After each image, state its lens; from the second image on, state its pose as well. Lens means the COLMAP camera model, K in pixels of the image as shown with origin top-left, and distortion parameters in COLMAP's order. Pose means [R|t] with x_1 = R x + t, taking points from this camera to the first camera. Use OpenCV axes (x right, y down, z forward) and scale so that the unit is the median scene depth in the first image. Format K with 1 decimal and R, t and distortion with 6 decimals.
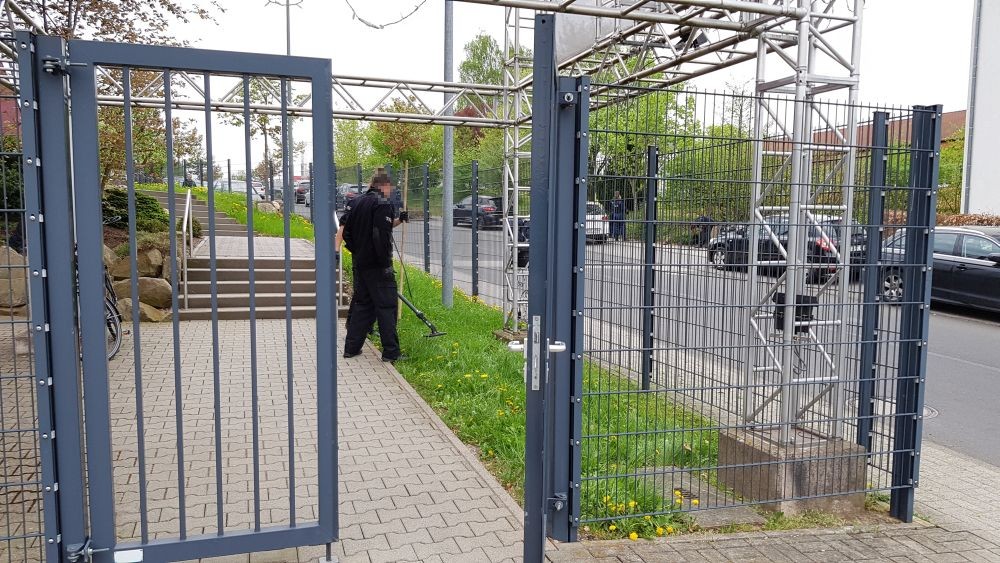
lens RADIAL K [[746.6, 0, 500.0], [0, 746.6, 281.5], [0, 0, 1]] dist [0.069432, -0.119197]
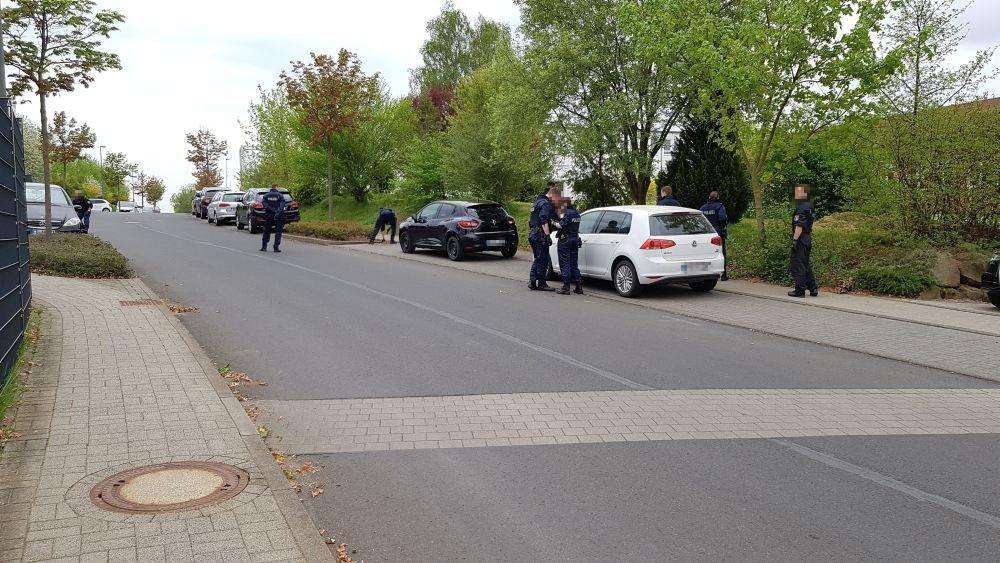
lens RADIAL K [[746.6, 0, 500.0], [0, 746.6, 281.5], [0, 0, 1]] dist [0.069432, -0.119197]
pose [[0.999074, -0.019122, 0.038544, -0.008778], [0.019676, 0.999708, -0.014045, -0.029766], [-0.038265, 0.014791, 0.999158, 0.287431]]
